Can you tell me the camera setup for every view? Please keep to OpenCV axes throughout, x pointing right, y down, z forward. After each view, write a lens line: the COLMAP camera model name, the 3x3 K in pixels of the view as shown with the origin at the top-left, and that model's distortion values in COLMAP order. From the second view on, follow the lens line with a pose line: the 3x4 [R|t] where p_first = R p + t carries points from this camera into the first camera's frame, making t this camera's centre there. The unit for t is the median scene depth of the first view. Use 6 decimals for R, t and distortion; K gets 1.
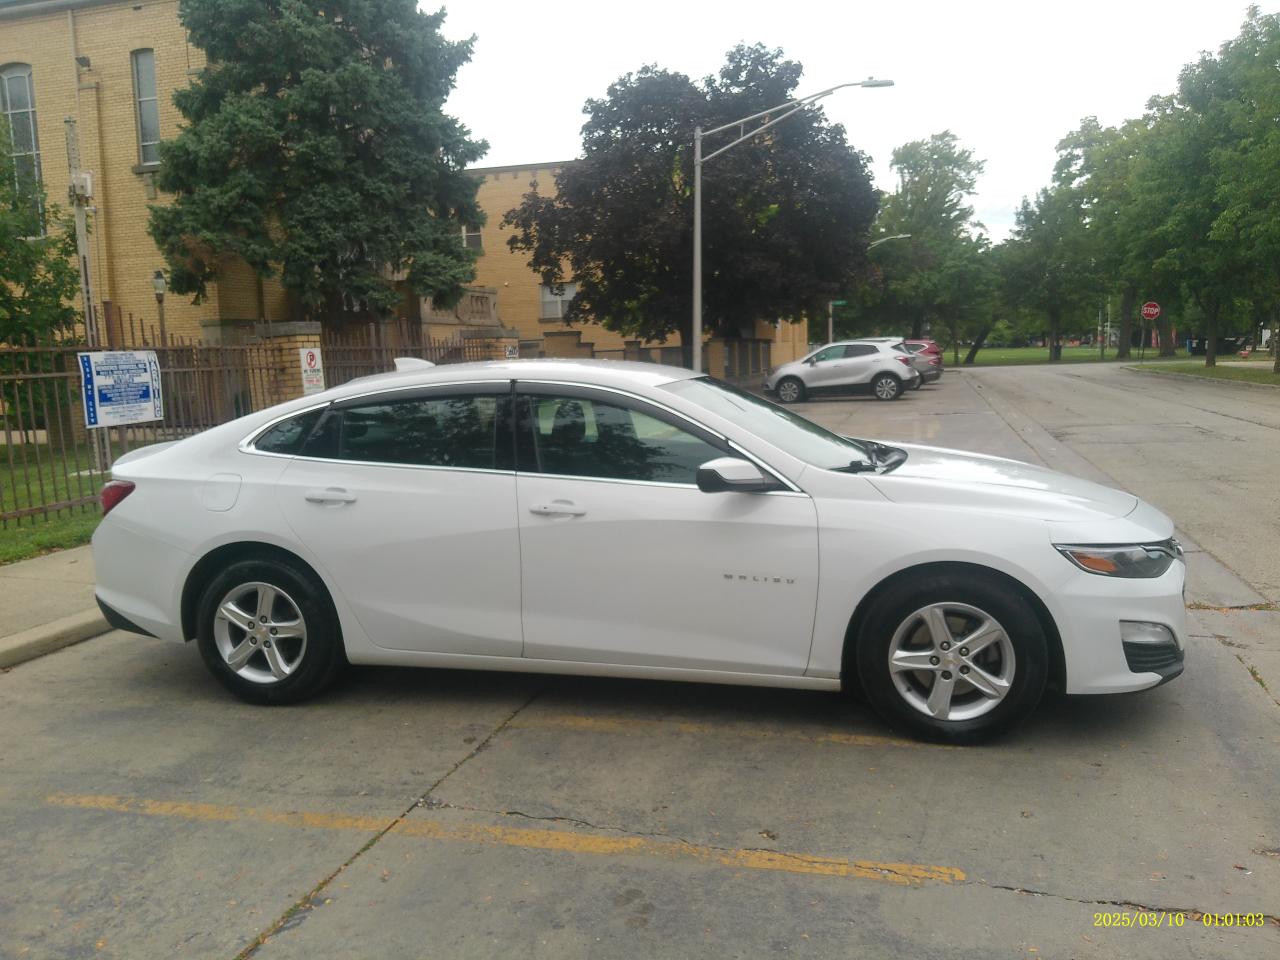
lens RADIAL K [[1047.2, 0, 652.2], [0, 1047.2, 485.2], [0, 0, 1]] dist [0.056996, -0.136721]
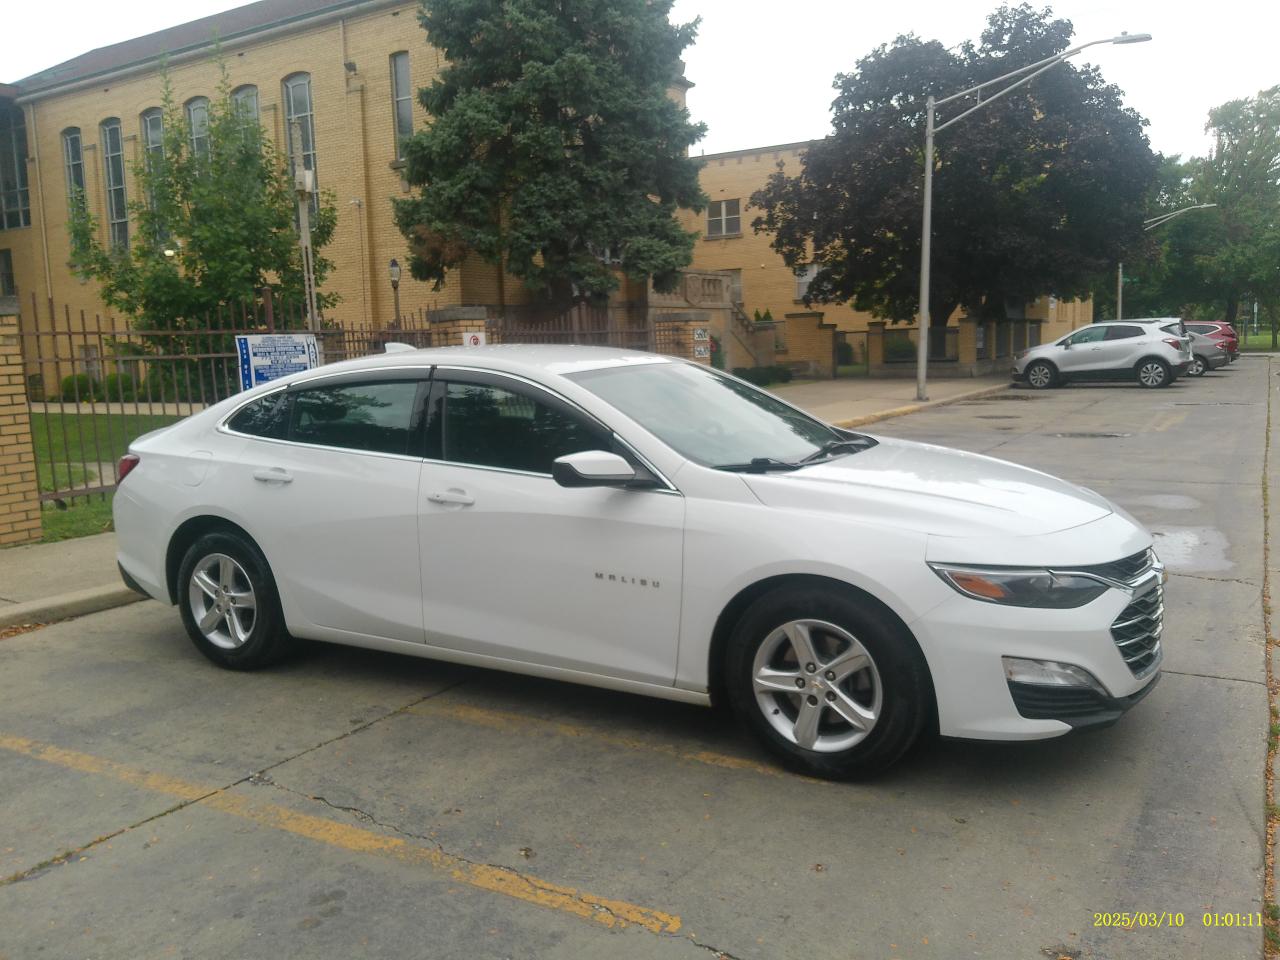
lens RADIAL K [[1047.2, 0, 652.1], [0, 1047.2, 484.0], [0, 0, 1]] dist [0.056996, -0.136721]
pose [[0.964214, 0.037918, -0.262400, 0.128781], [-0.033789, 0.999224, 0.020231, -0.005893], [0.262964, -0.010641, 0.964747, 0.034963]]
